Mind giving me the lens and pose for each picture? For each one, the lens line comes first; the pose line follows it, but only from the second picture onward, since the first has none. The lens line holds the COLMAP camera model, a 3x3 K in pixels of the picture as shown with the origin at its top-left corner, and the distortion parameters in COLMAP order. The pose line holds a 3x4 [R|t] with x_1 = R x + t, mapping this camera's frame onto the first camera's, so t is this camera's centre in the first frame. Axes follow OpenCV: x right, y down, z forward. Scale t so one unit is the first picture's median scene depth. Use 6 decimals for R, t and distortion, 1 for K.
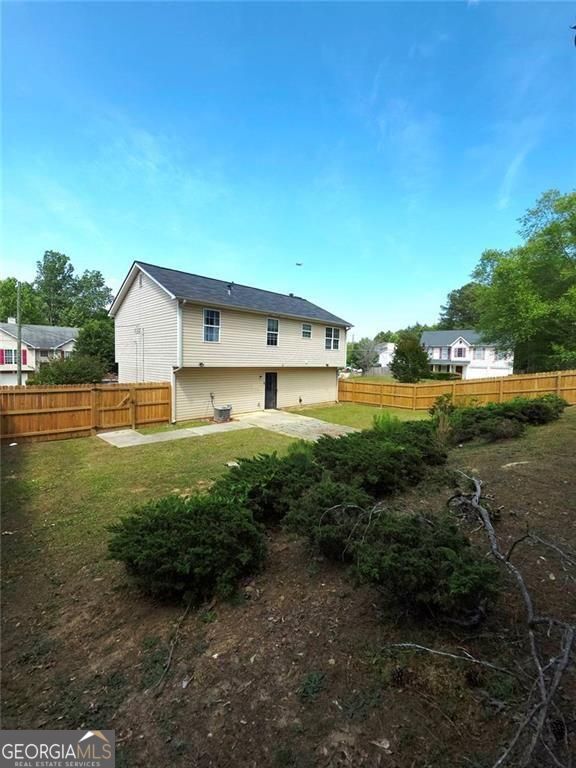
lens RADIAL K [[310.1, 0, 288.4], [0, 310.1, 376.7], [0, 0, 1]] dist [0.012757, -0.009947]
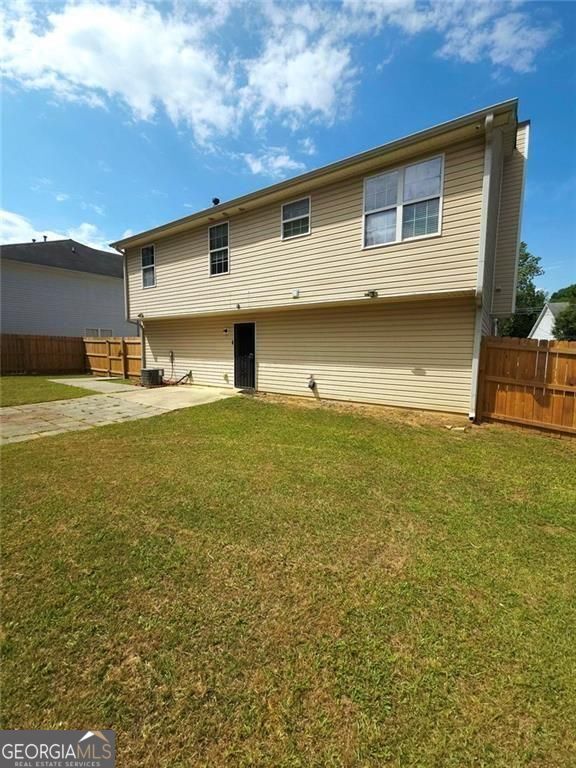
lens RADIAL K [[310.1, 0, 288.4], [0, 310.1, 376.7], [0, 0, 1]] dist [0.012757, -0.009947]
pose [[0.202604, 0.071344, -0.976658, 0.525495], [-0.053270, 0.996669, 0.061755, 0.043434], [0.977811, 0.039515, 0.205730, 0.992478]]
